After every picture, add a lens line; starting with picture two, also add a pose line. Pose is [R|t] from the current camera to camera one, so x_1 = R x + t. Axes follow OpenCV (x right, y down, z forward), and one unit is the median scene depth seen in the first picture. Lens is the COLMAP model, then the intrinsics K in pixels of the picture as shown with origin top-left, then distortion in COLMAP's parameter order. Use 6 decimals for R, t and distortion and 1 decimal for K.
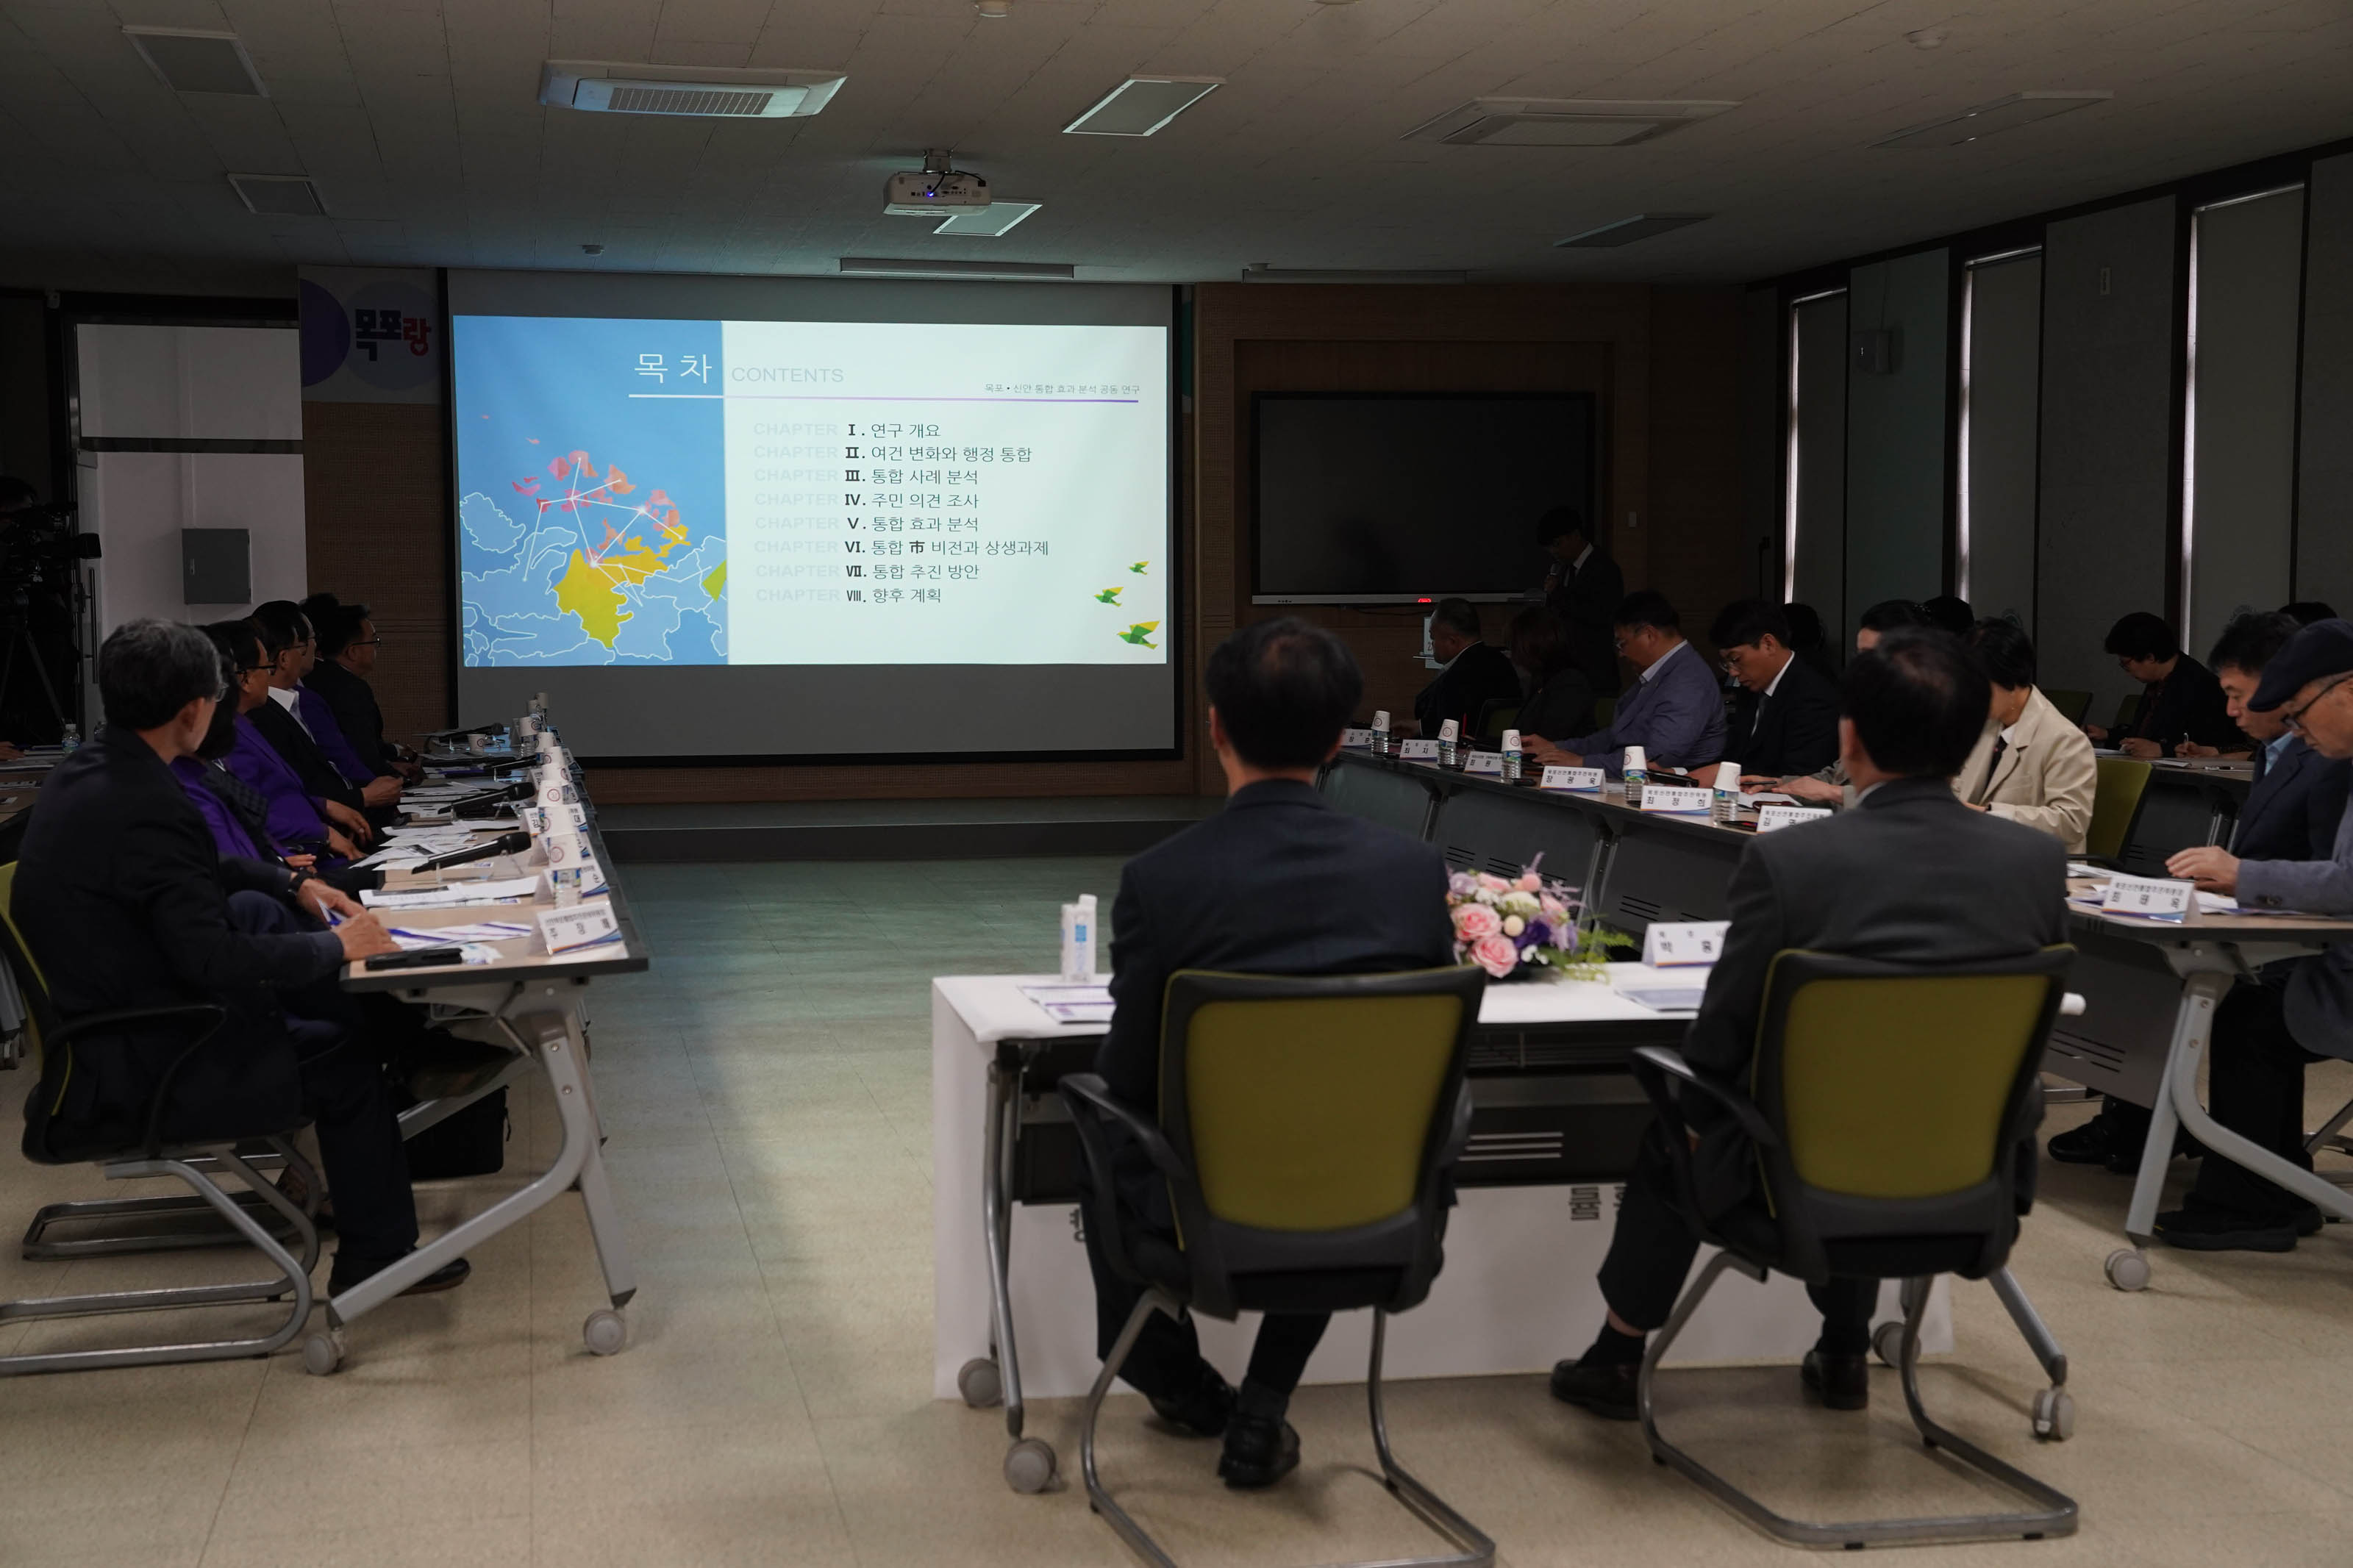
lens RADIAL K [[3391.7, 0, 1176.5], [0, 3391.7, 784.0], [0, 0, 1]] dist [0.041246, 1.097325]
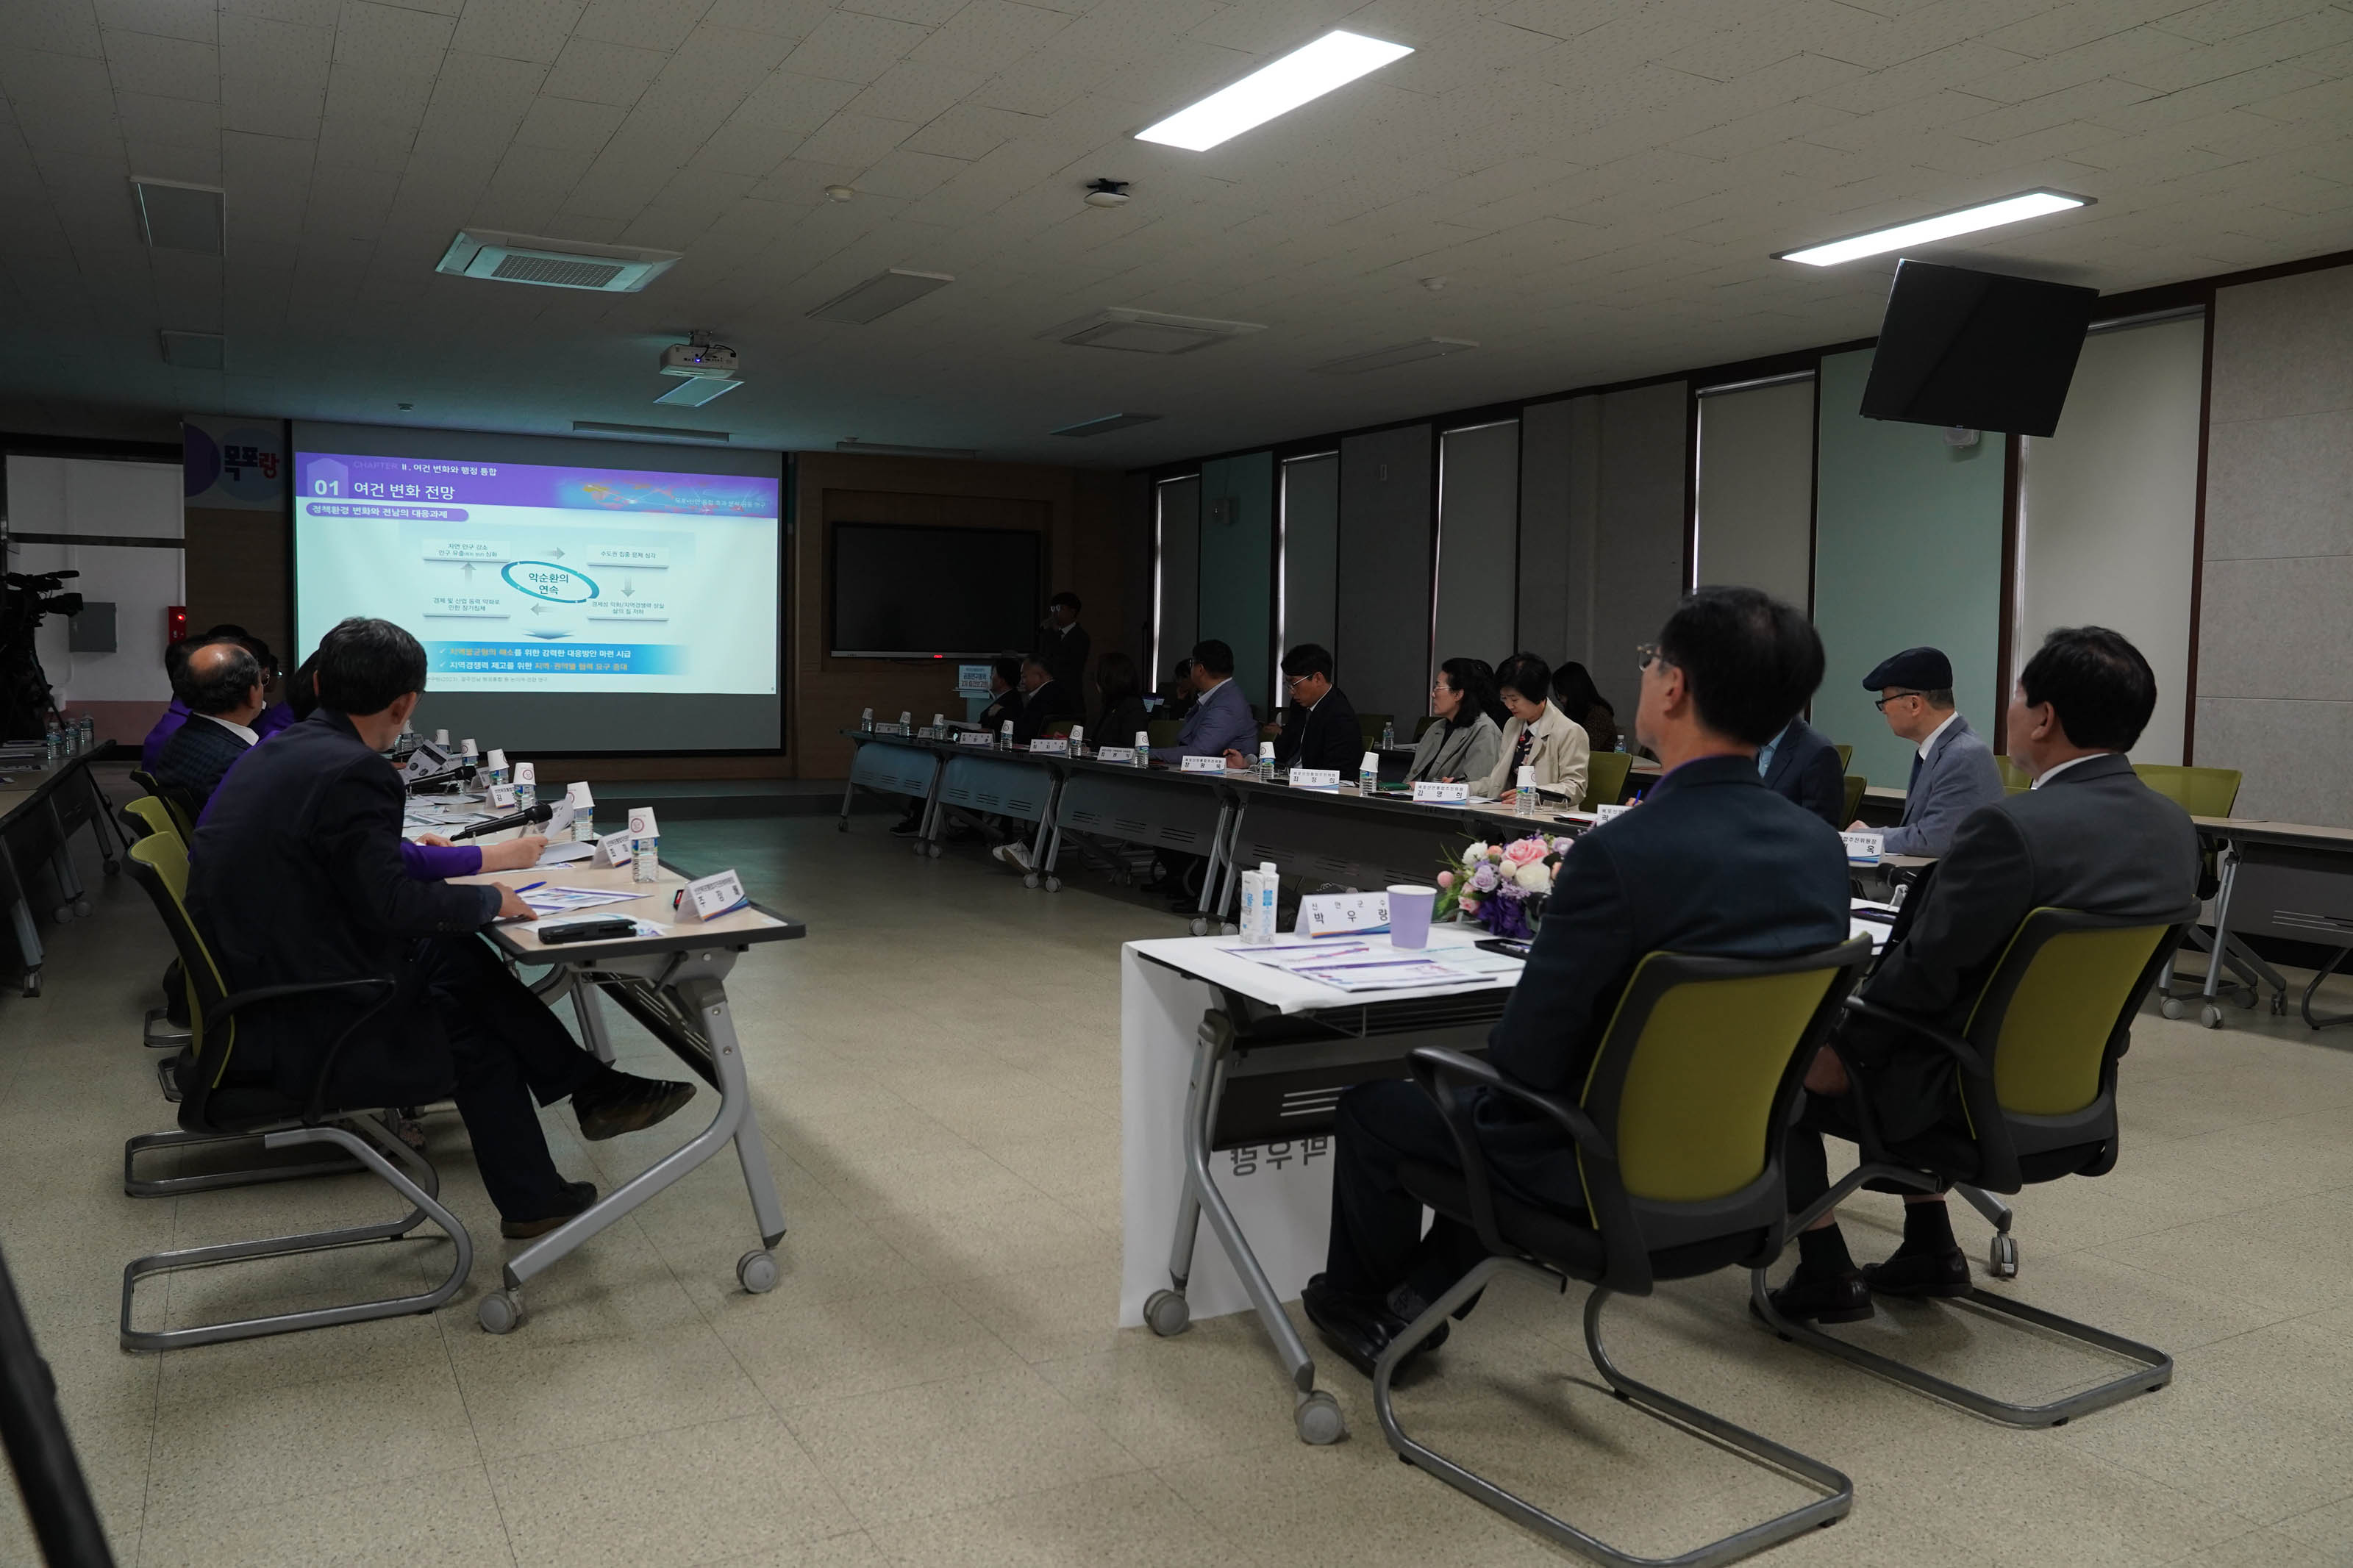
lens RADIAL K [[1811.7, 0, 1176.5], [0, 1811.7, 784.0], [0, 0, 1]] dist [-0.127648, 0.149724]
pose [[0.953360, -0.001913, 0.301828, -0.122178], [0.000407, 0.999987, 0.005051, 0.002545], [-0.301834, -0.004693, 0.953349, 0.245155]]
